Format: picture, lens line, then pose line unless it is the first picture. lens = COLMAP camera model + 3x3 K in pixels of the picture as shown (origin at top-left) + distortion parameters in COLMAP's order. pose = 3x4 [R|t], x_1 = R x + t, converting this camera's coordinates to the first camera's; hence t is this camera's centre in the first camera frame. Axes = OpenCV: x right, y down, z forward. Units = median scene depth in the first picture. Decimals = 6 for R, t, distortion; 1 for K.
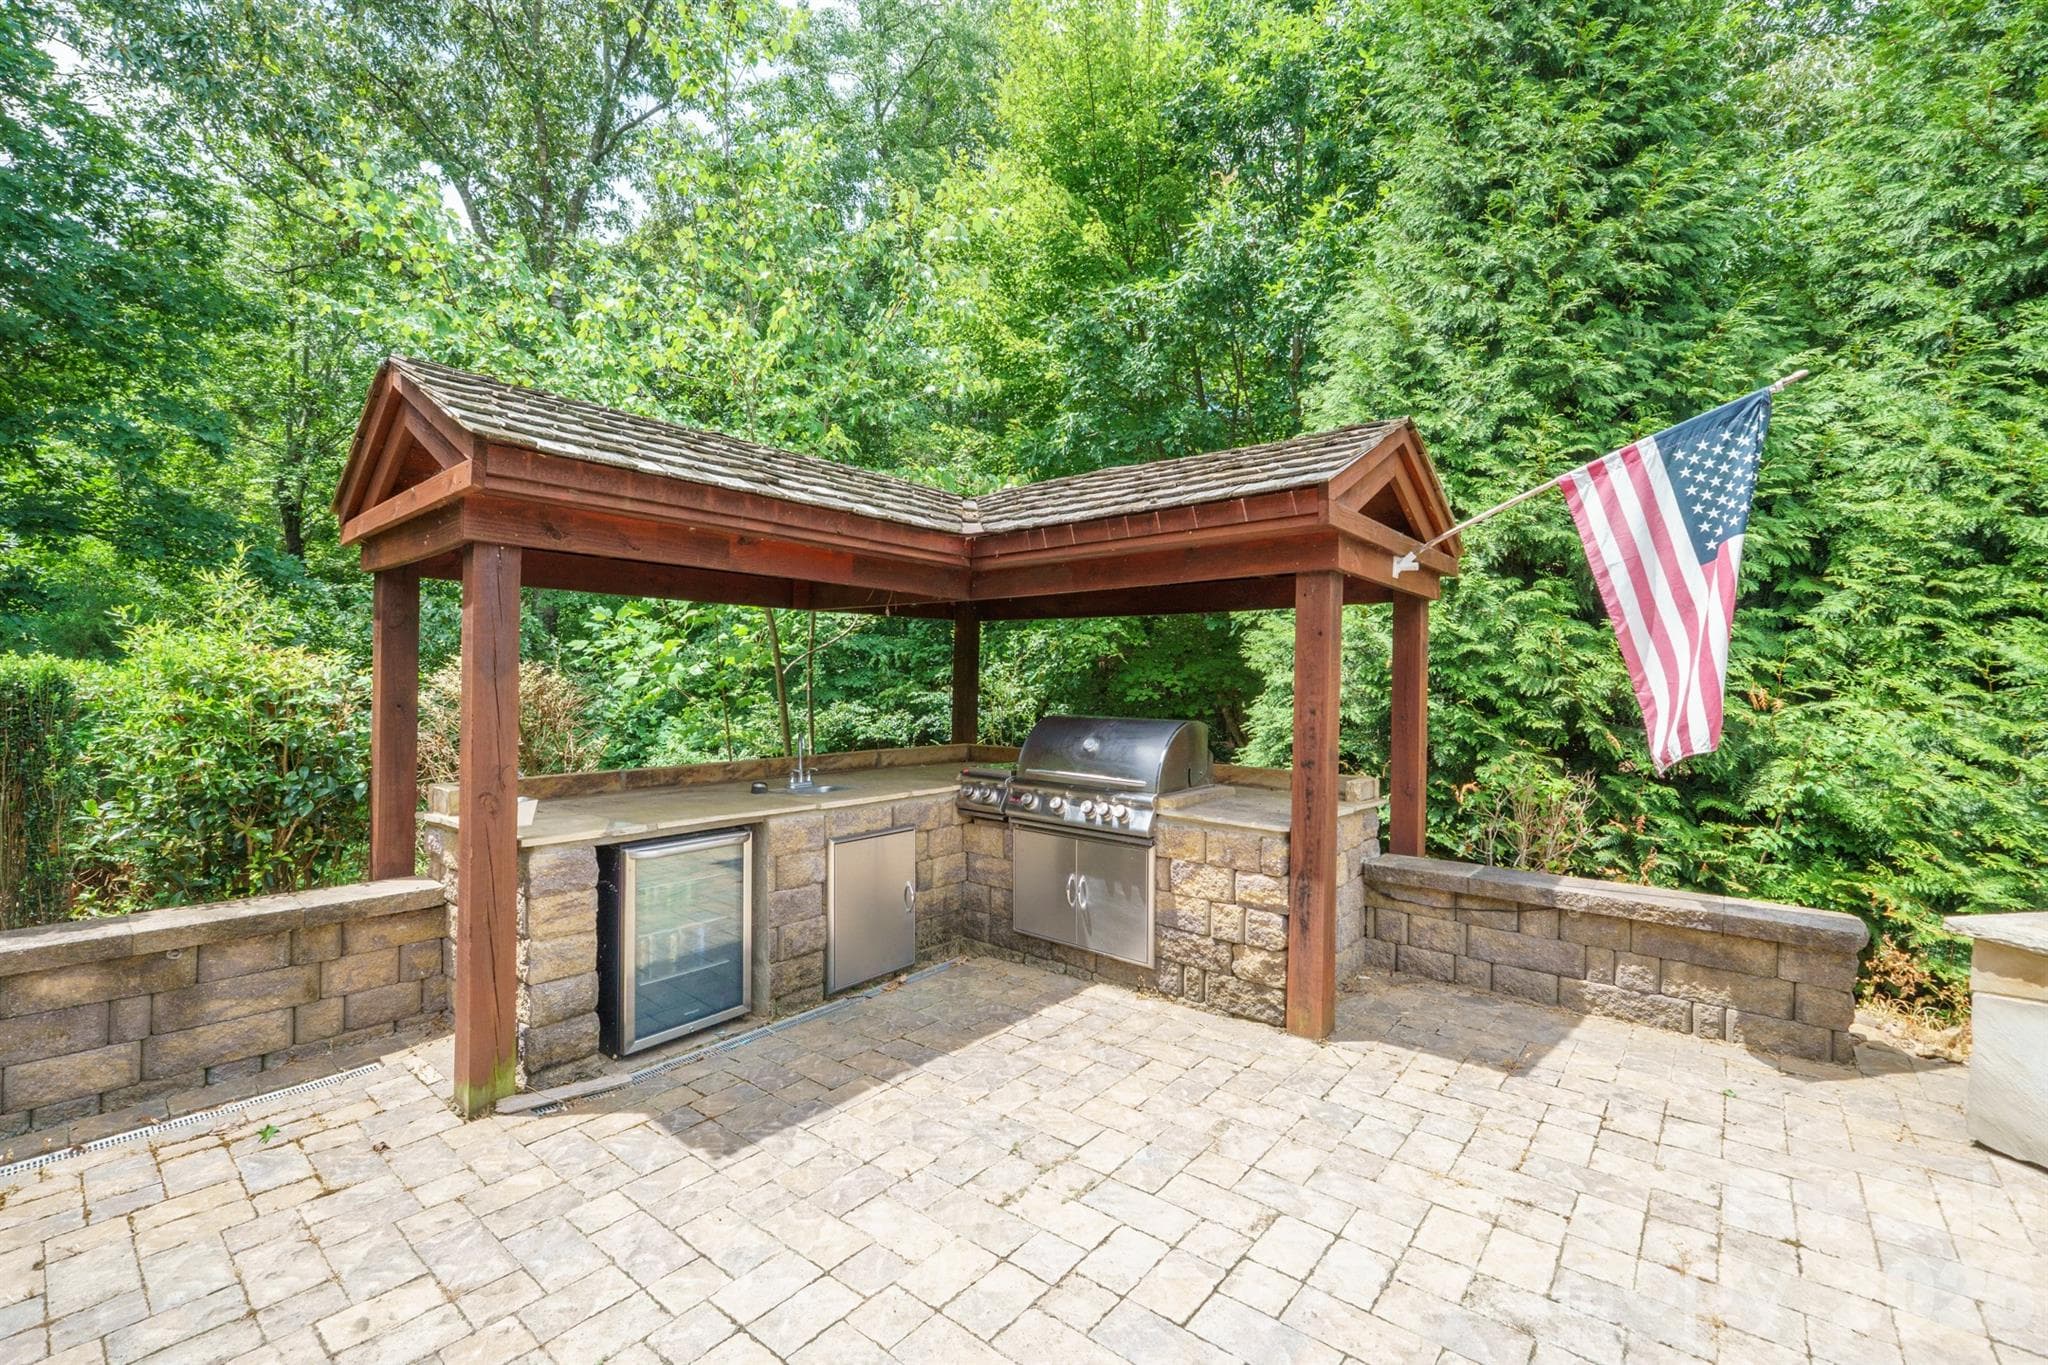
lens RADIAL K [[877.2, 0, 1023.7], [0, 877.2, 681.5], [0, 0, 1]] dist [-0.004603, -0.000166]
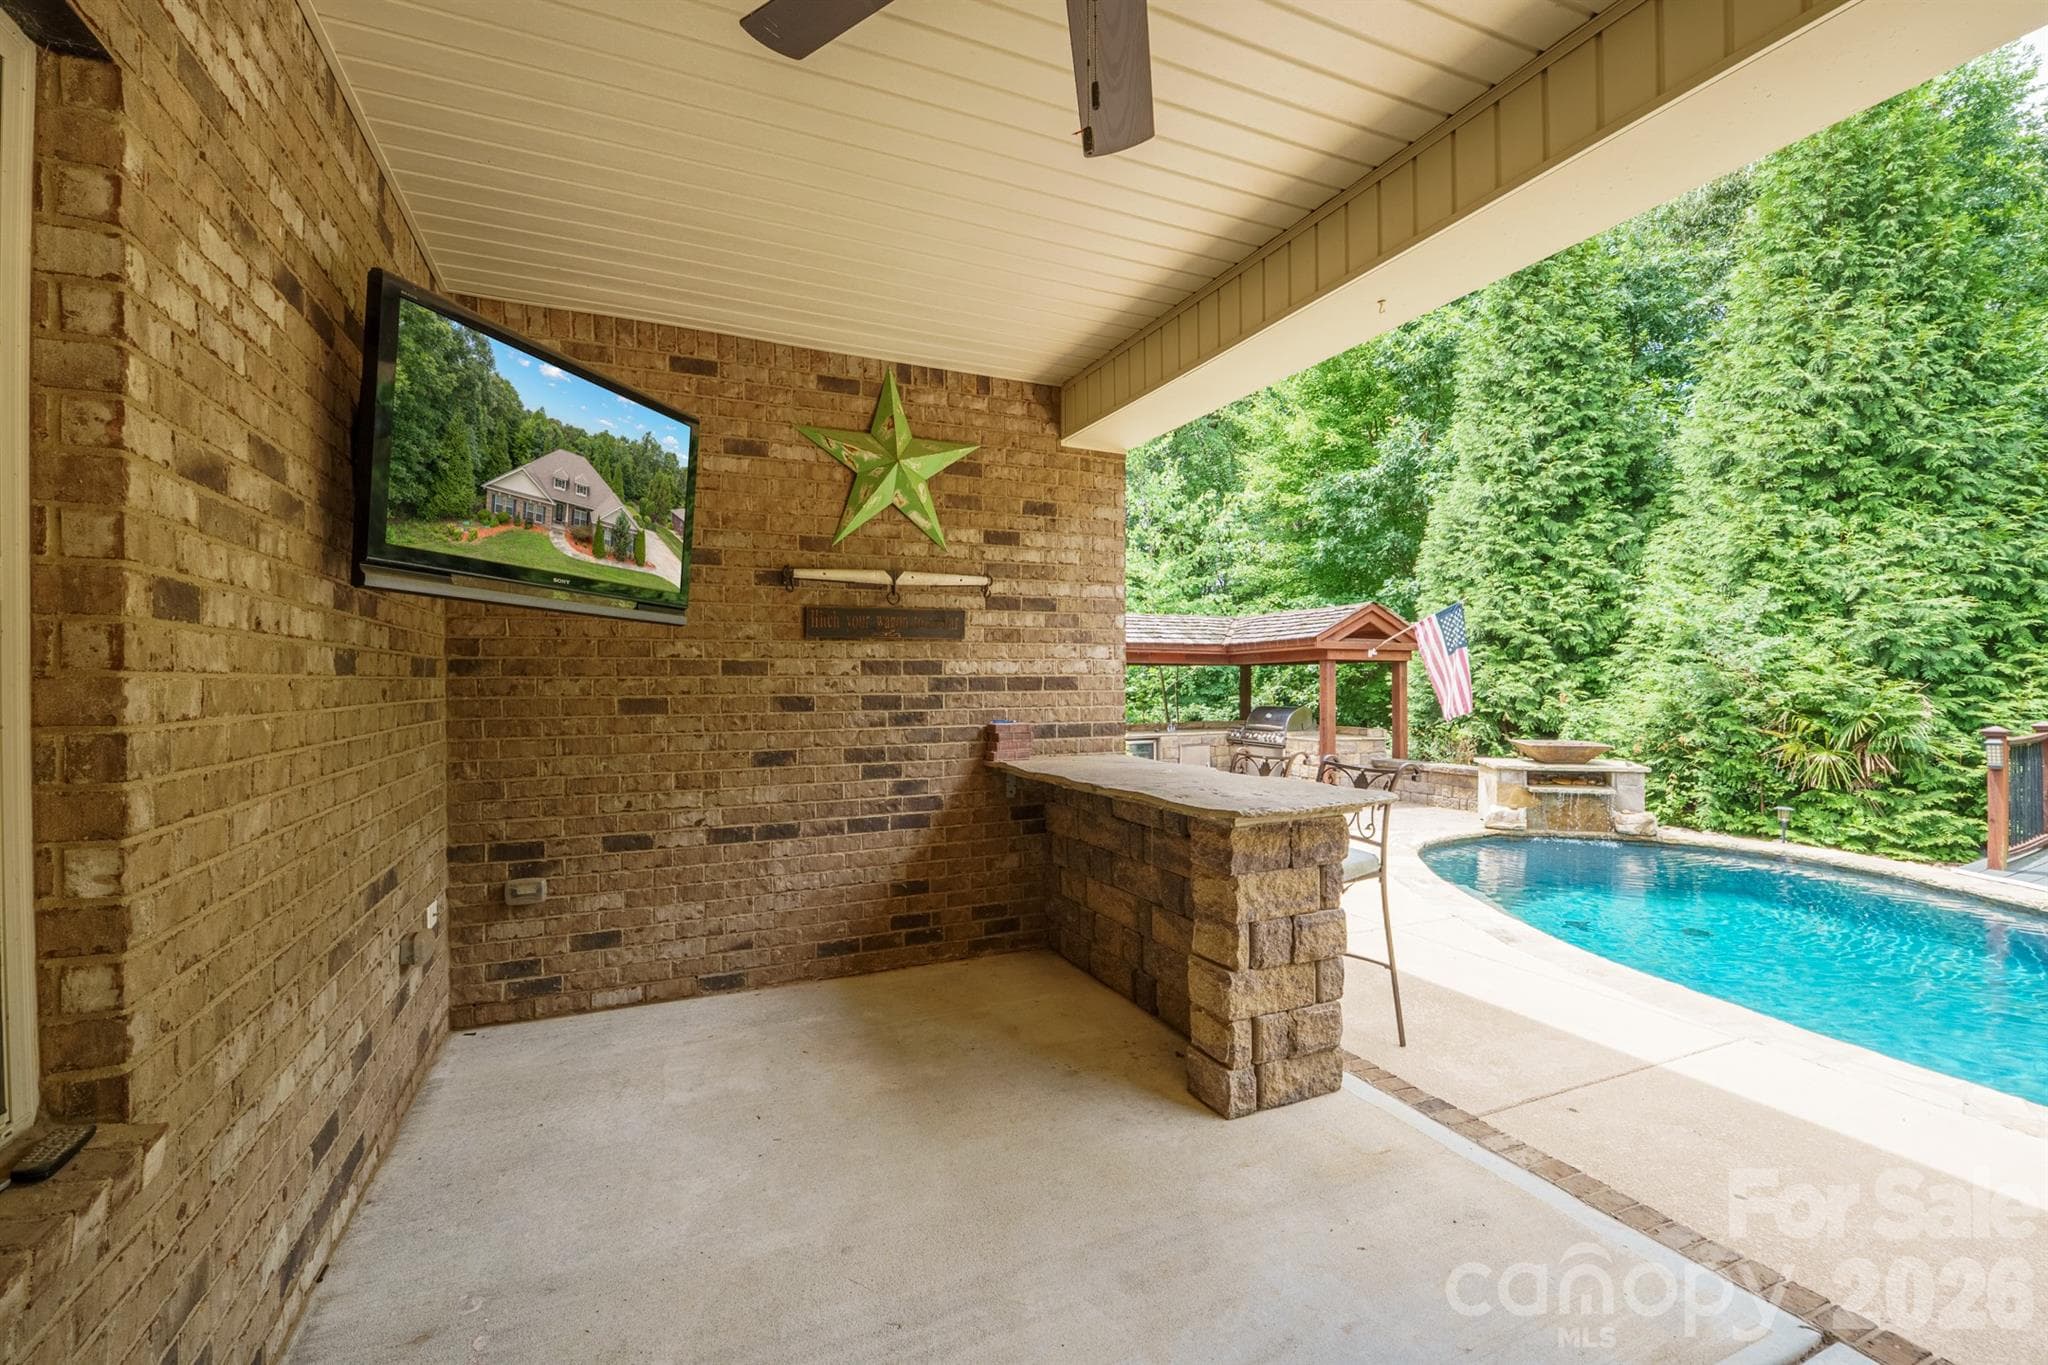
lens RADIAL K [[877.2, 0, 1020.8], [0, 877.2, 682.2], [0, 0, 1]] dist [-0.004603, -0.000166]
pose [[0.907335, -0.014260, -0.420167, 0.314716], [0.012020, 0.999896, -0.007978, -0.014159], [0.420237, 0.002188, 0.907412, -1.123209]]
